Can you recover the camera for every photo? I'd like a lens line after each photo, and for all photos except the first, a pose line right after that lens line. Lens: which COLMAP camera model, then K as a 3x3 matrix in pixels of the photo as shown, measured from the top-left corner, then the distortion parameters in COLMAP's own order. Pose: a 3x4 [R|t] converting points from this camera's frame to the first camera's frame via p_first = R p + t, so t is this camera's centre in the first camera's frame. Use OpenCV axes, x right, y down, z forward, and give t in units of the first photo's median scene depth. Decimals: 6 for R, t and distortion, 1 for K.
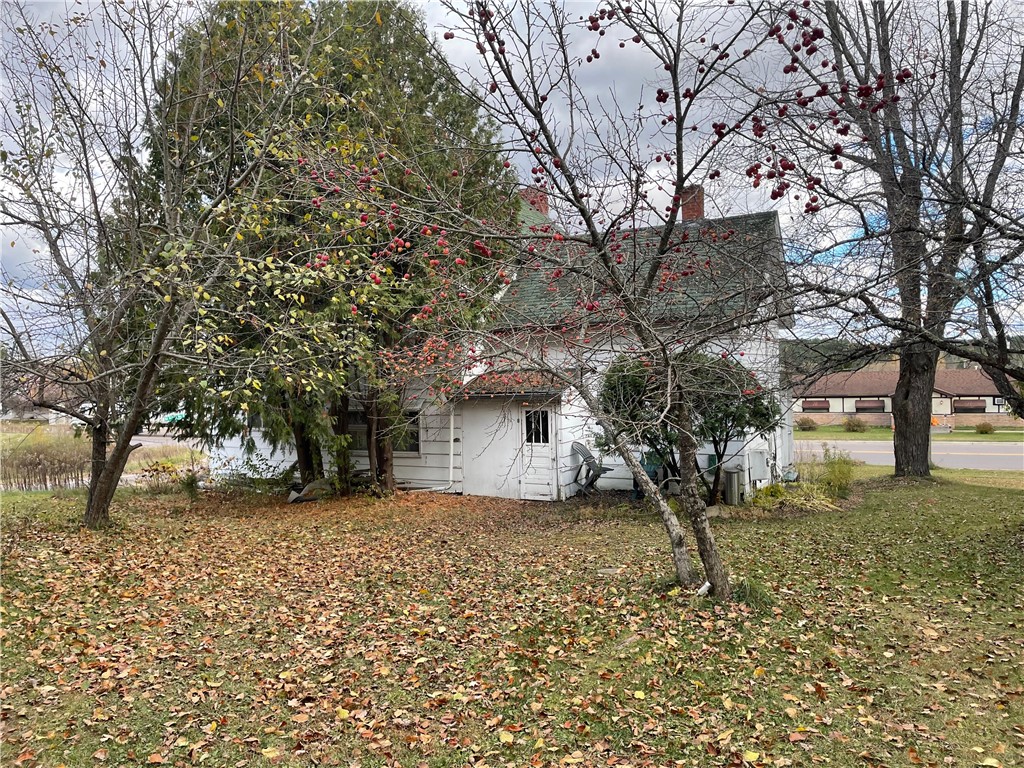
lens RADIAL K [[762.2, 0, 512.0], [0, 762.2, 384.0], [0, 0, 1]] dist [0.092563, -0.111819]
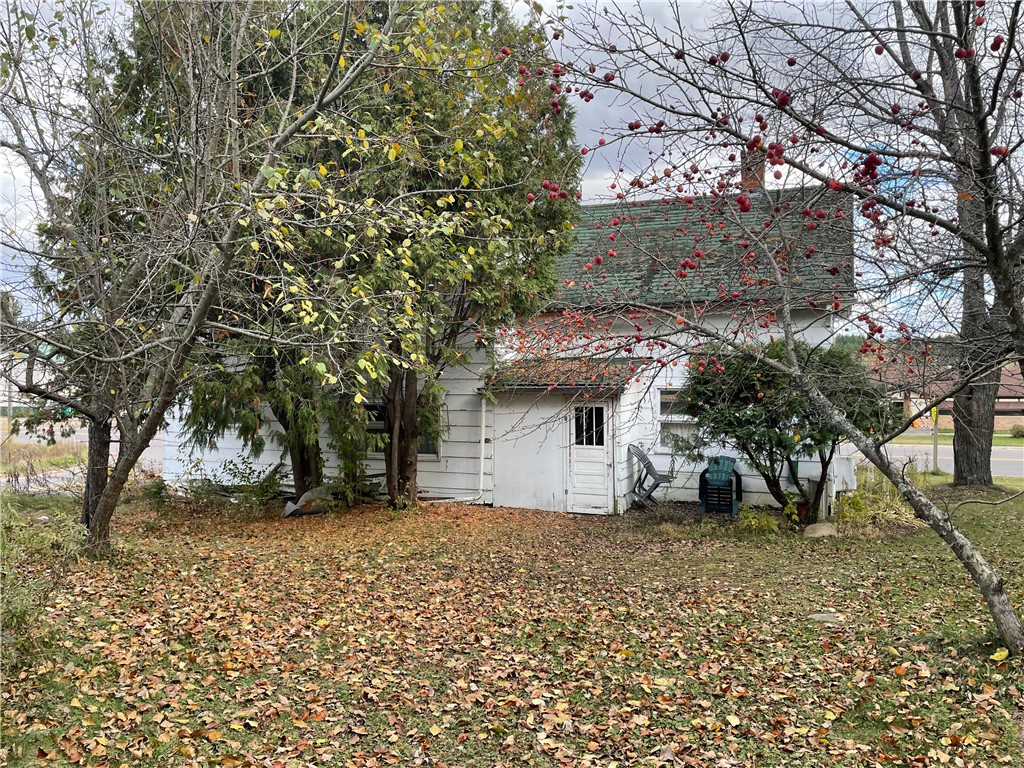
lens RADIAL K [[848.2, 0, 511.8], [0, 848.2, 368.4], [0, 0, 1]] dist [0.056828, -0.001959]
pose [[0.992638, 0.020202, 0.119426, -0.160929], [-0.019514, 0.999786, -0.006932, 0.001013], [-0.119540, 0.004550, 0.992819, 0.082180]]
